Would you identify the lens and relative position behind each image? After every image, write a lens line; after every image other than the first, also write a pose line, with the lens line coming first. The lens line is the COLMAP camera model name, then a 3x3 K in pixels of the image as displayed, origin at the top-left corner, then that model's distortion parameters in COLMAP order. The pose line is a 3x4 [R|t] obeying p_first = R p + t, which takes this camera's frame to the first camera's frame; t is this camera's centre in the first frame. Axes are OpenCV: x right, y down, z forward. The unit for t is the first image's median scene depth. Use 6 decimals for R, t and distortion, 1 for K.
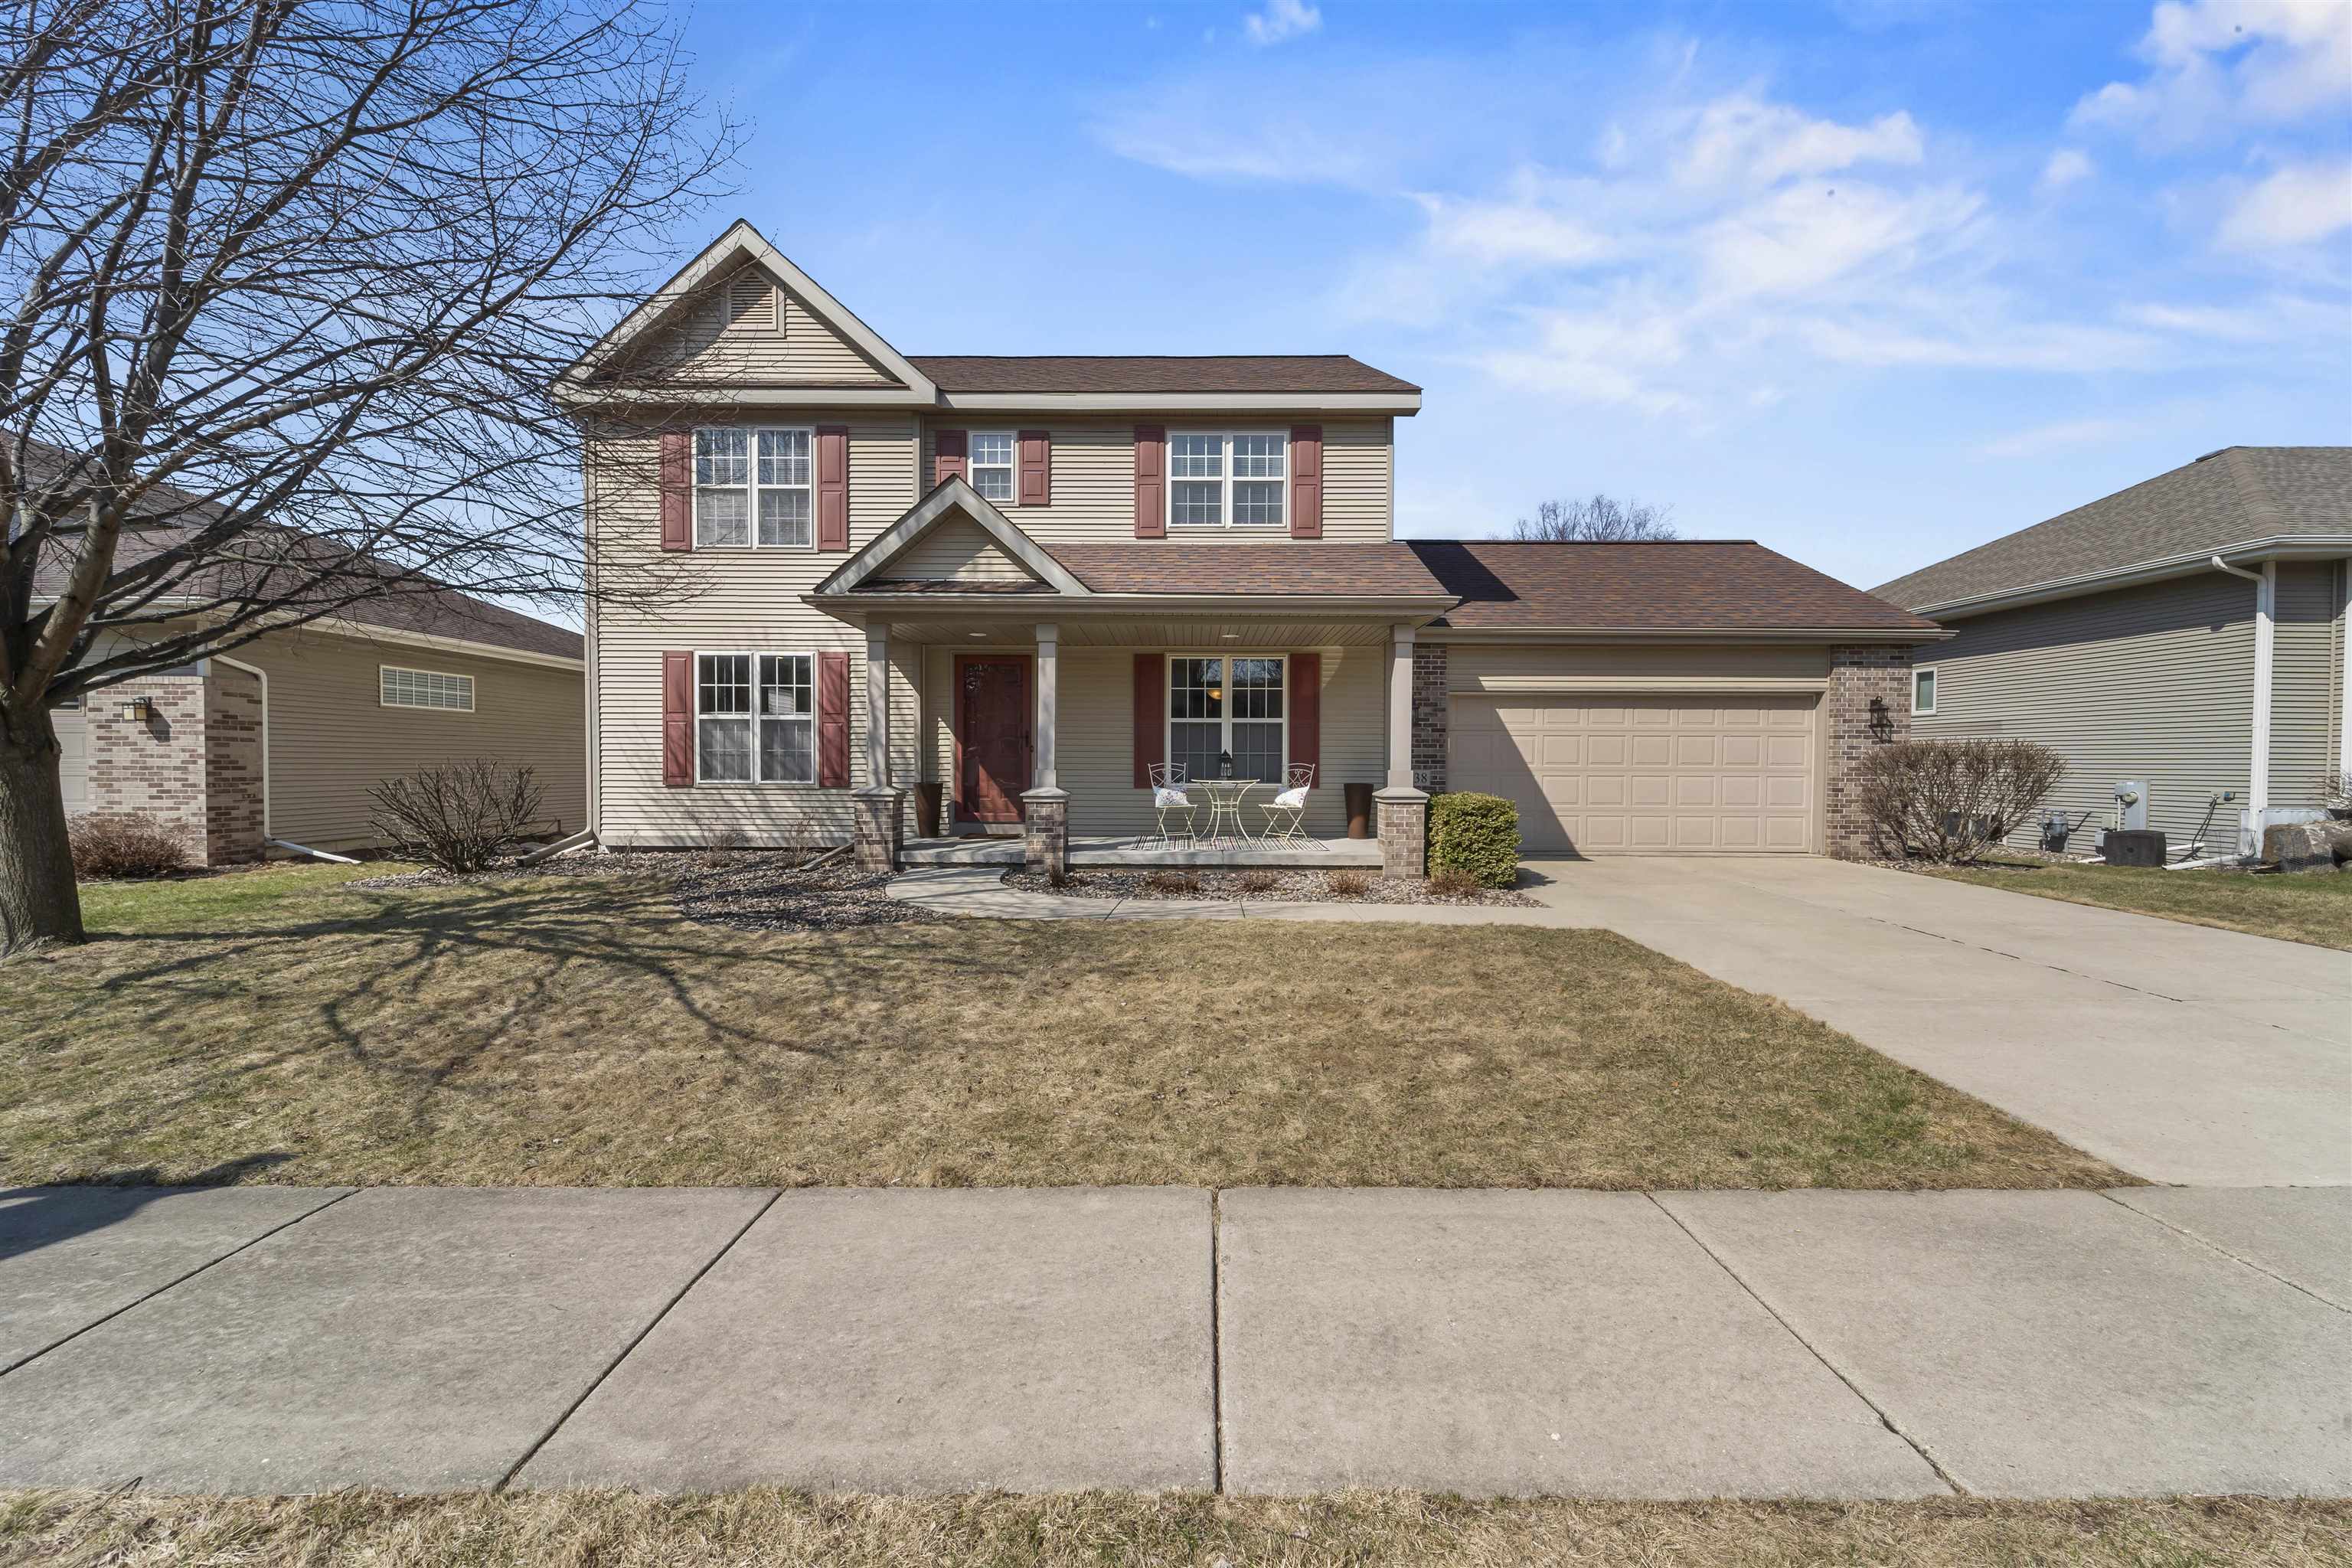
lens RADIAL K [[938.6, 0, 1185.0], [0, 938.6, 794.3], [0, 0, 1]] dist [-0.000479, -0.000550]
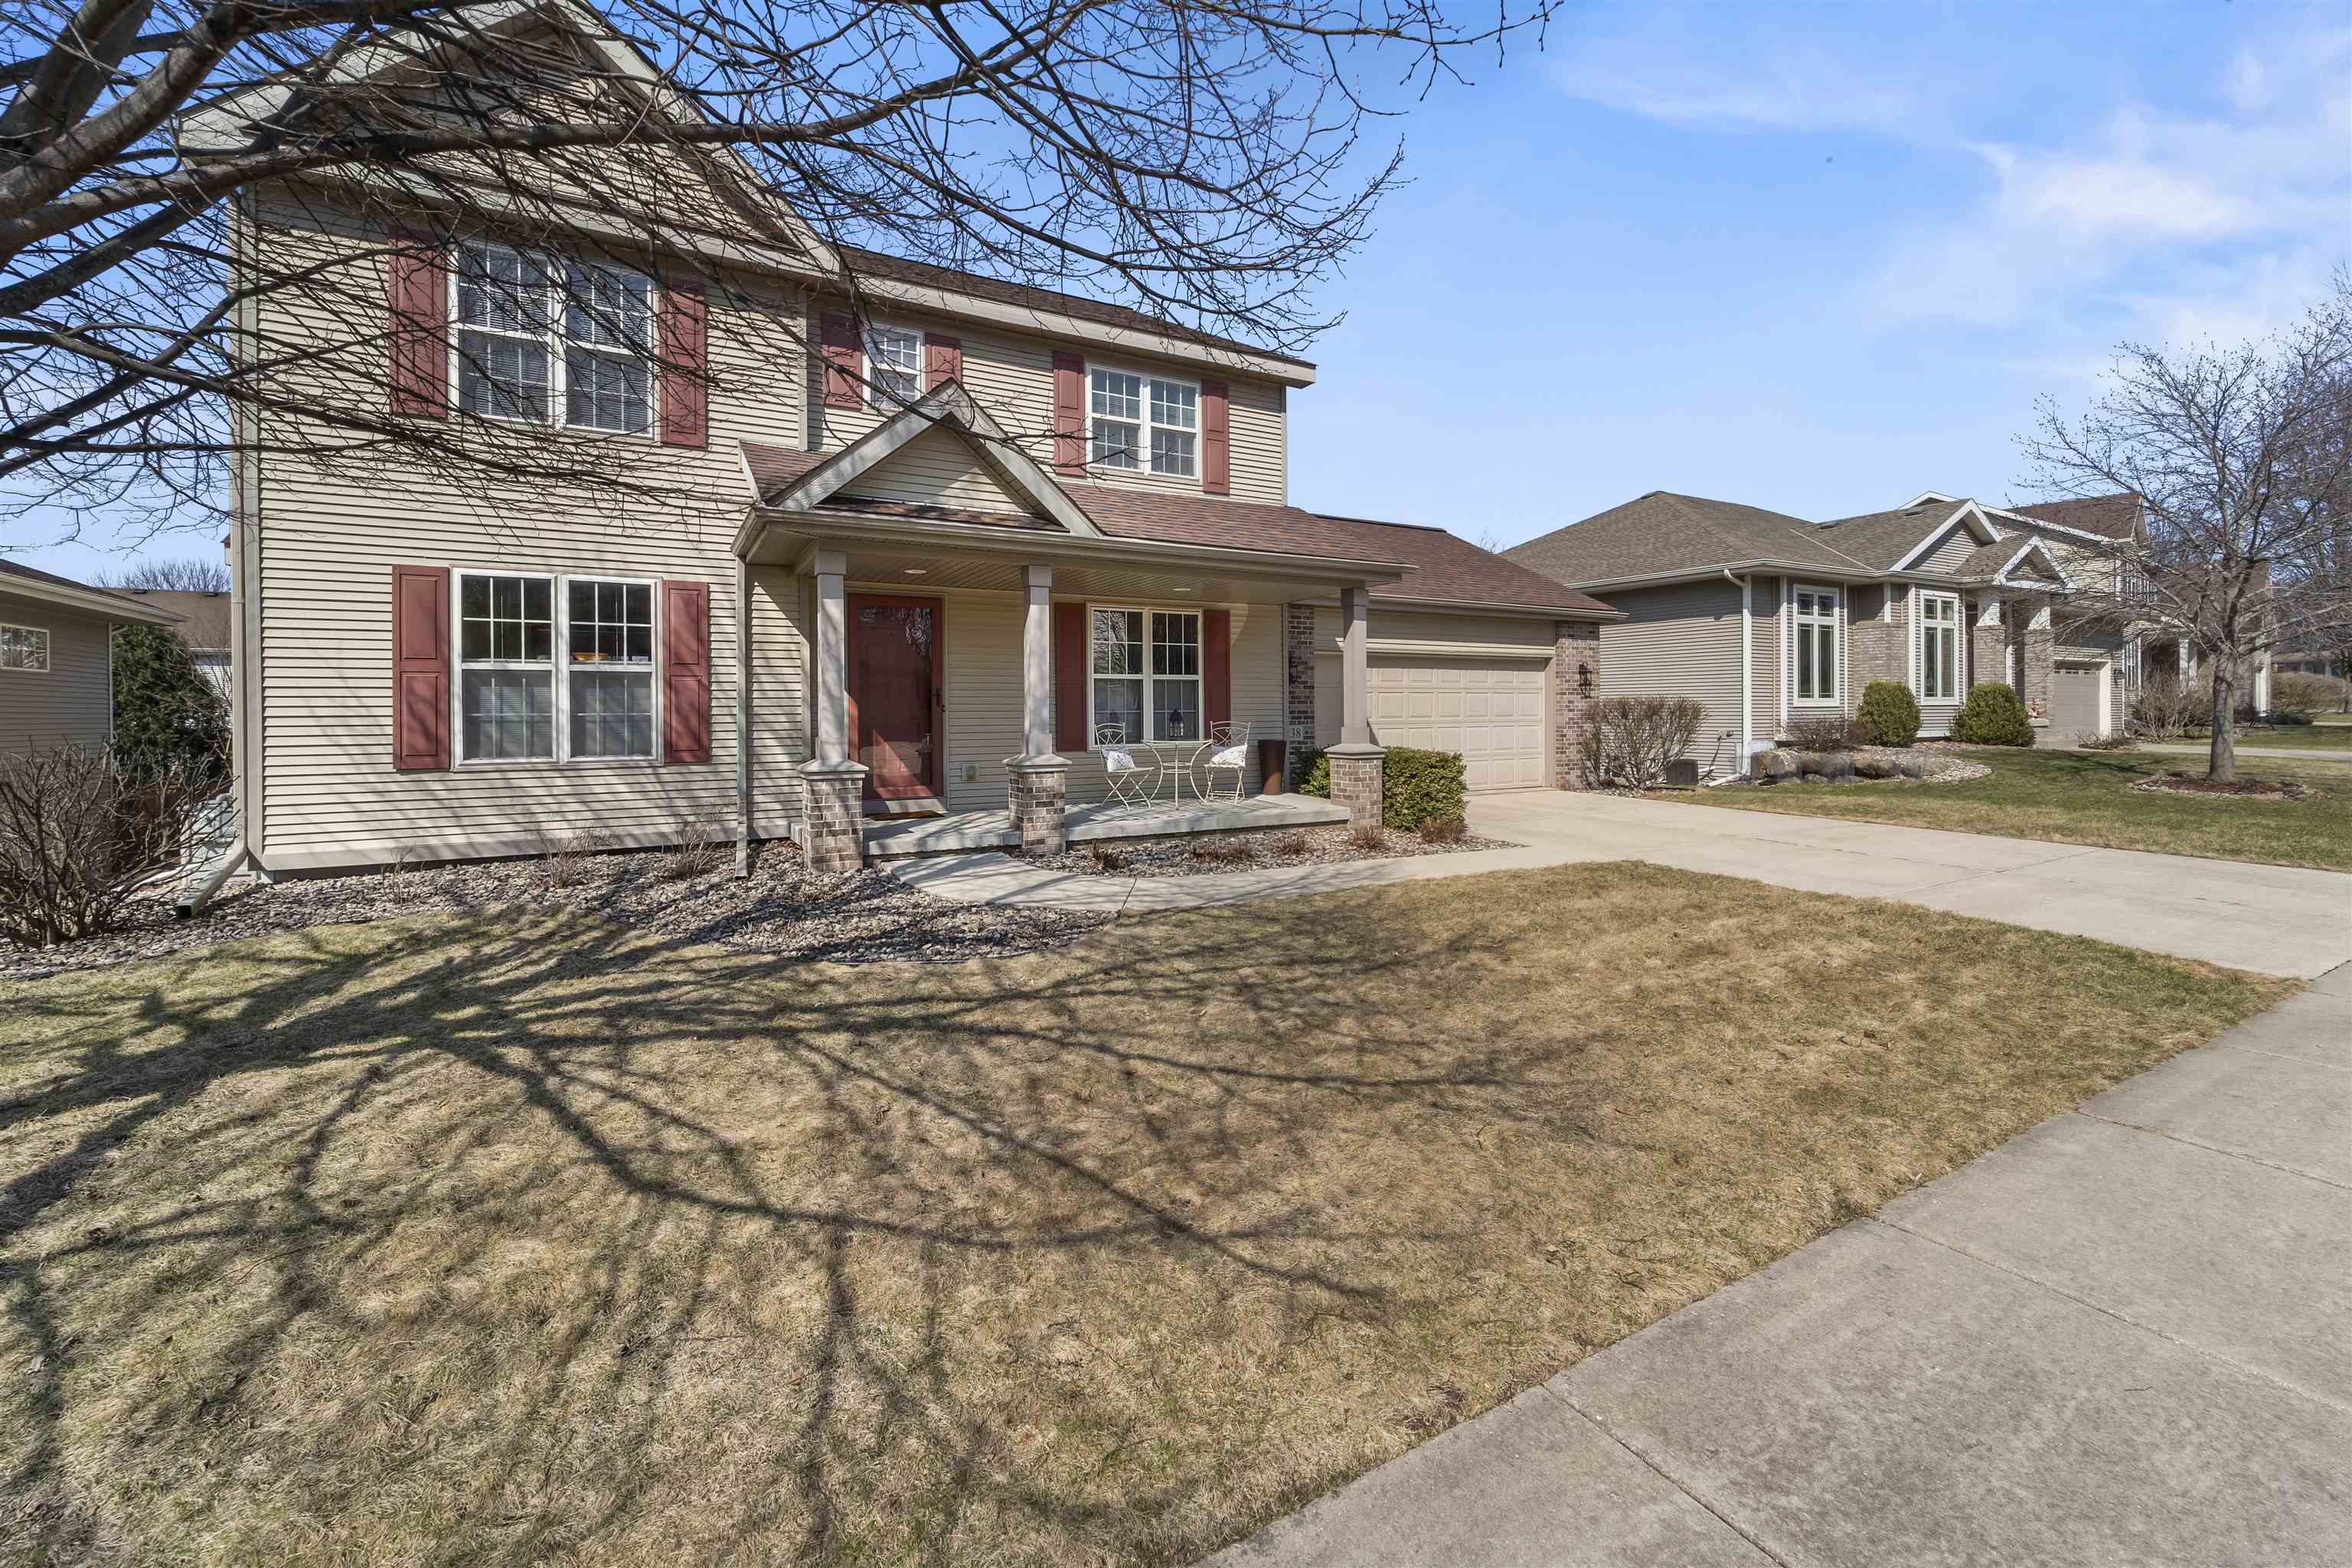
lens RADIAL K [[938.6, 0, 1169.1], [0, 938.6, 723.2], [0, 0, 1]] dist [-0.000479, -0.000550]
pose [[0.872567, -0.016355, 0.488221, -0.403332], [0.027329, 0.999509, -0.015359, -0.016913], [-0.487730, 0.026744, 0.872585, 0.166295]]
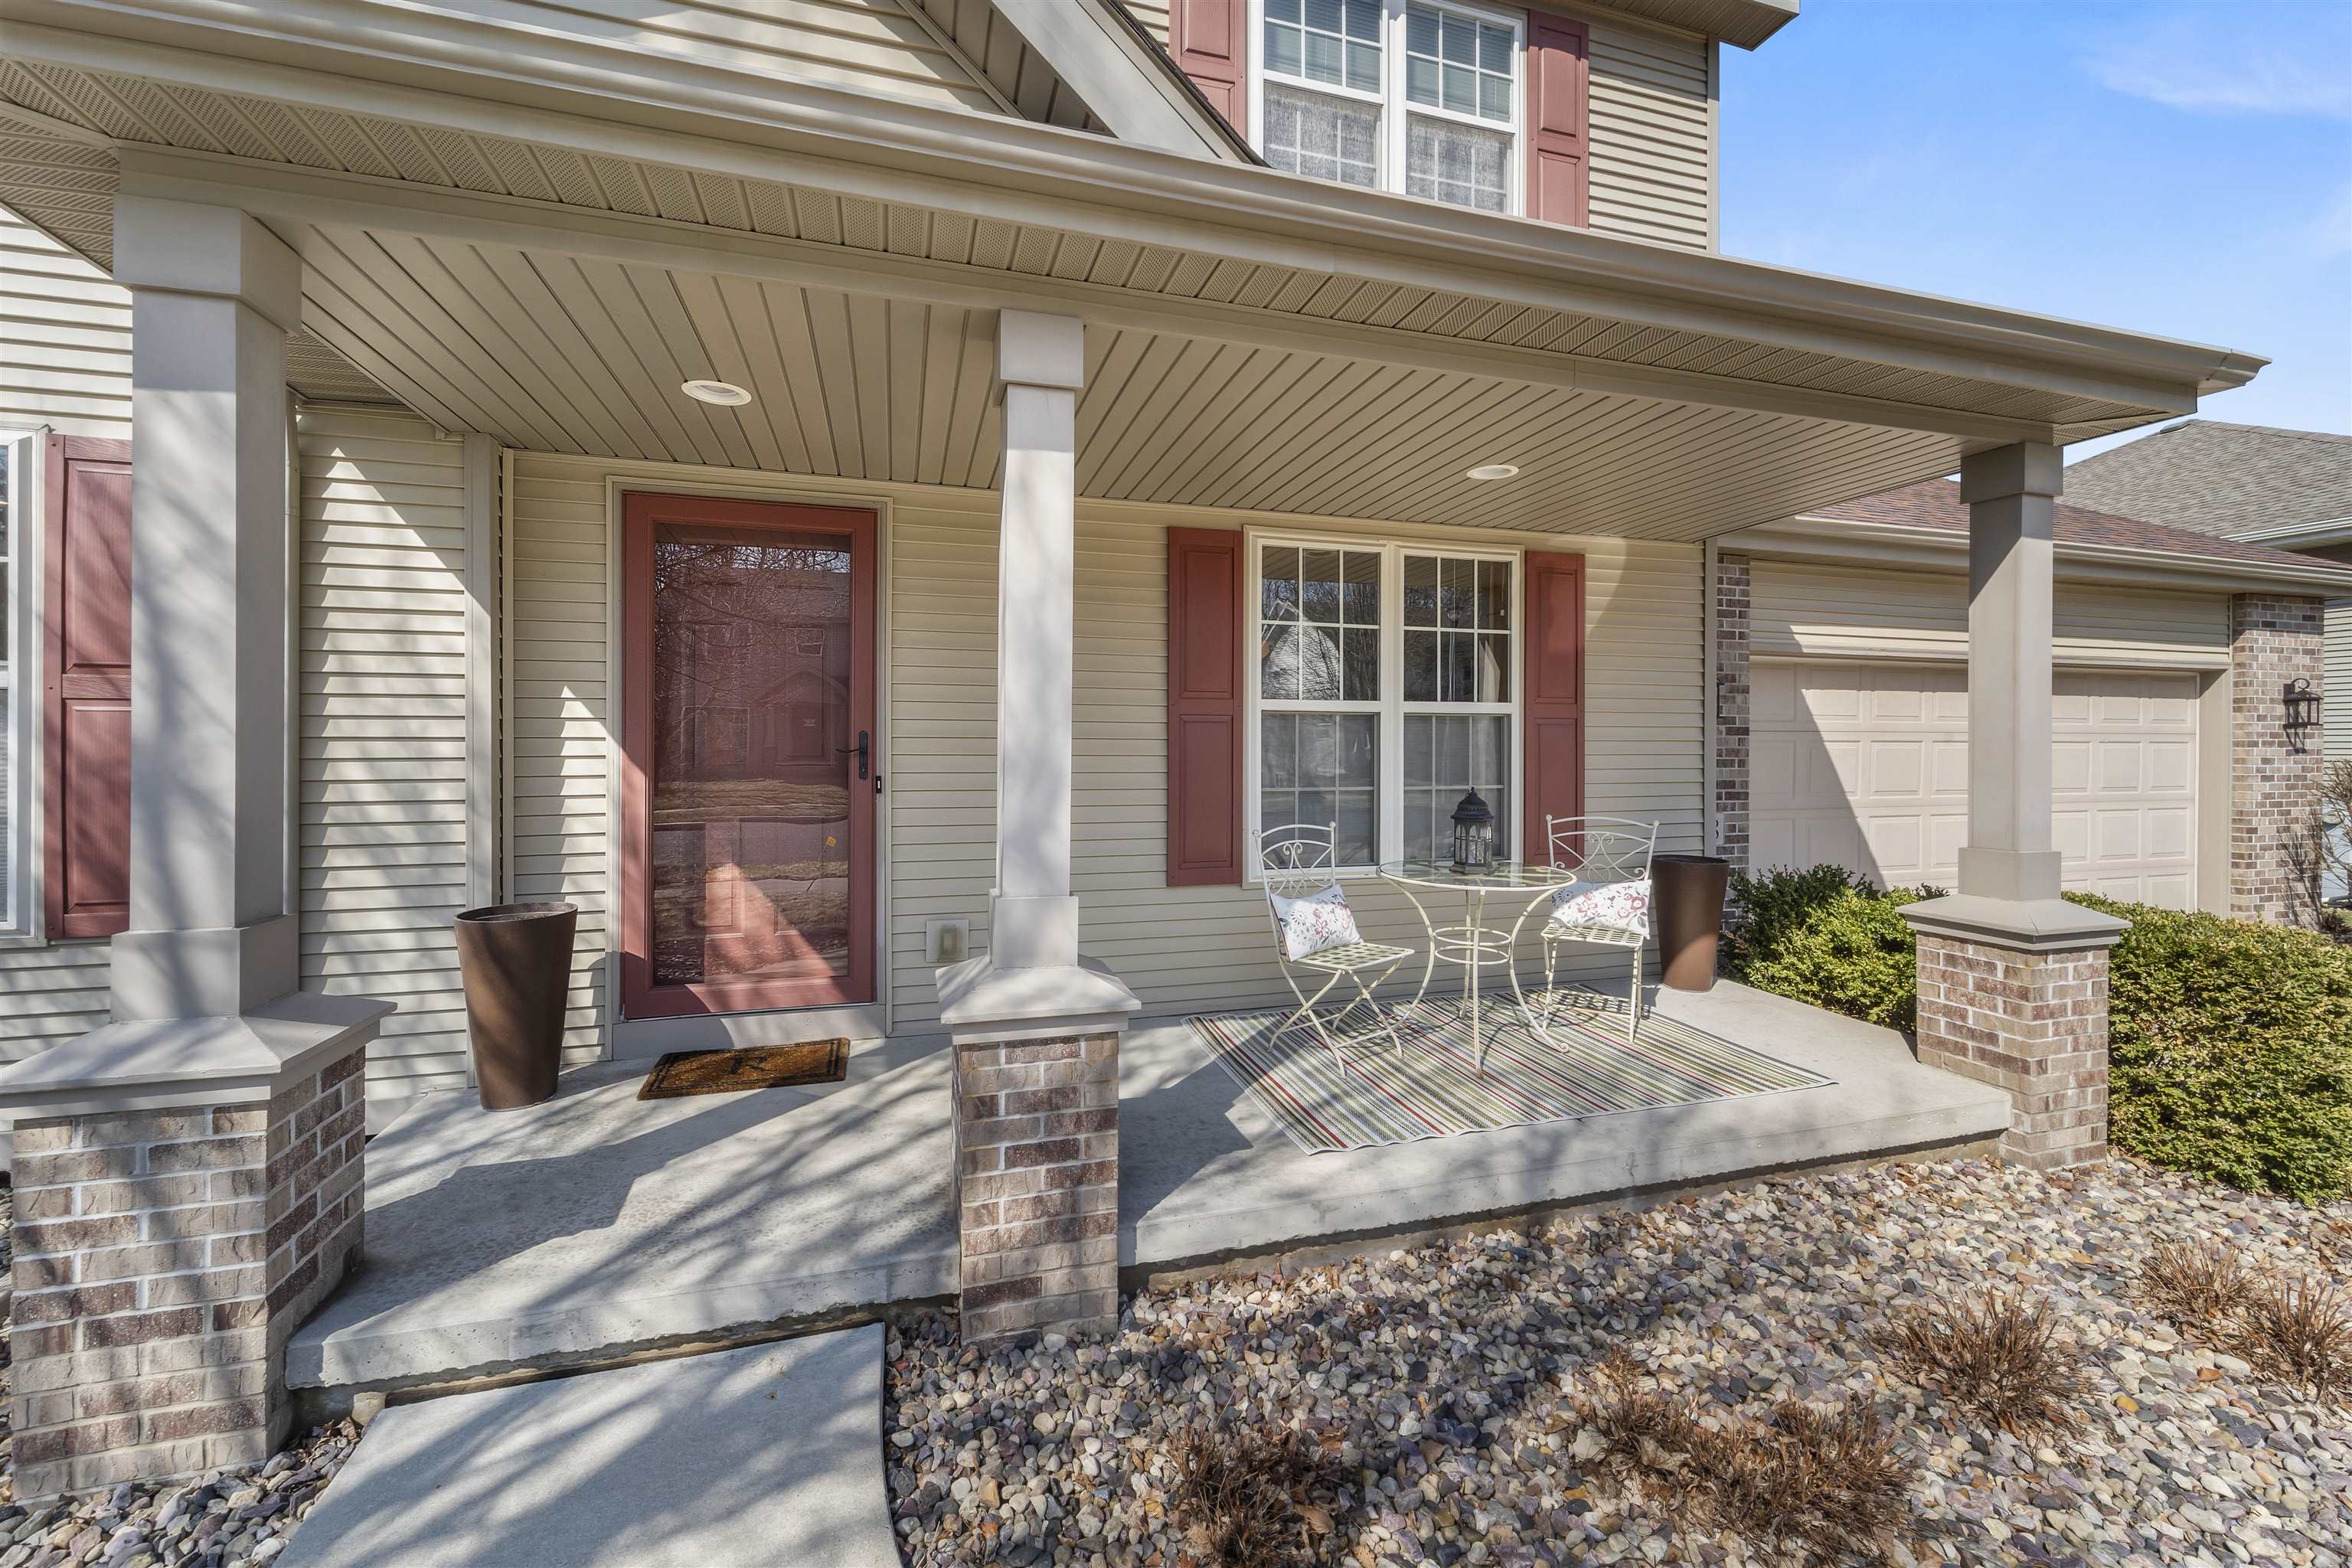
lens RADIAL K [[938.6, 0, 1179.9], [0, 938.6, 757.7], [0, 0, 1]] dist [-0.000479, -0.000550]
pose [[0.957059, -0.005286, 0.289845, -0.159136], [0.012053, 0.999695, -0.021566, -0.049752], [-0.289642, 0.024133, 0.956831, 0.650866]]
